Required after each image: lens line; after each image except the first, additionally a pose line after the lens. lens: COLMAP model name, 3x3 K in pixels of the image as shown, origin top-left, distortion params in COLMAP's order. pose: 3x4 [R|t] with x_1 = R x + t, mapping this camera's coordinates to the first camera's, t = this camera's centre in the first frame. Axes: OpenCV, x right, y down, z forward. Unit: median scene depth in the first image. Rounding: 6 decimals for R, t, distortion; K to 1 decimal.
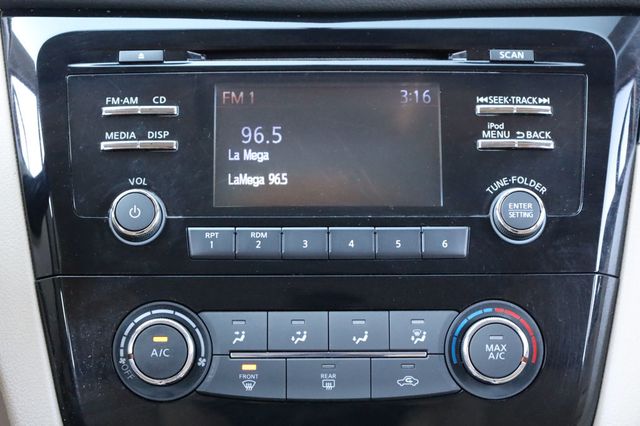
lens RADIAL K [[1555.7, 0, 319.4], [0, 1555.7, 214.8], [0, 0, 1]] dist [0.030305, 0.000000]
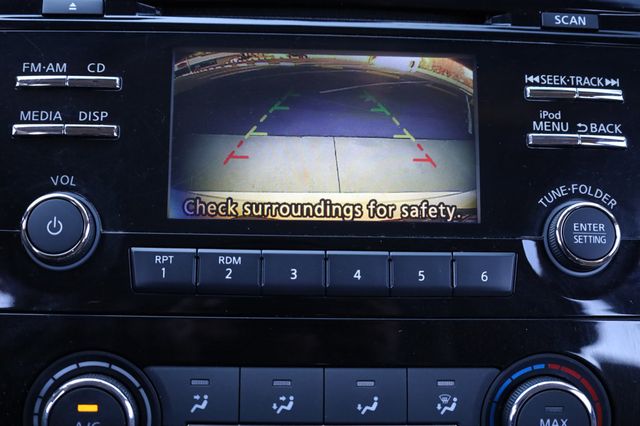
lens RADIAL K [[969.2, 0, 320.4], [0, 969.2, 208.7], [0, 0, 1]] dist [-0.009803, 0.000000]
pose [[0.998501, 0.019484, 0.051144, -0.020180], [-0.023011, 0.997331, 0.069297, -0.042719], [-0.049657, -0.070370, 0.996284, 0.549751]]
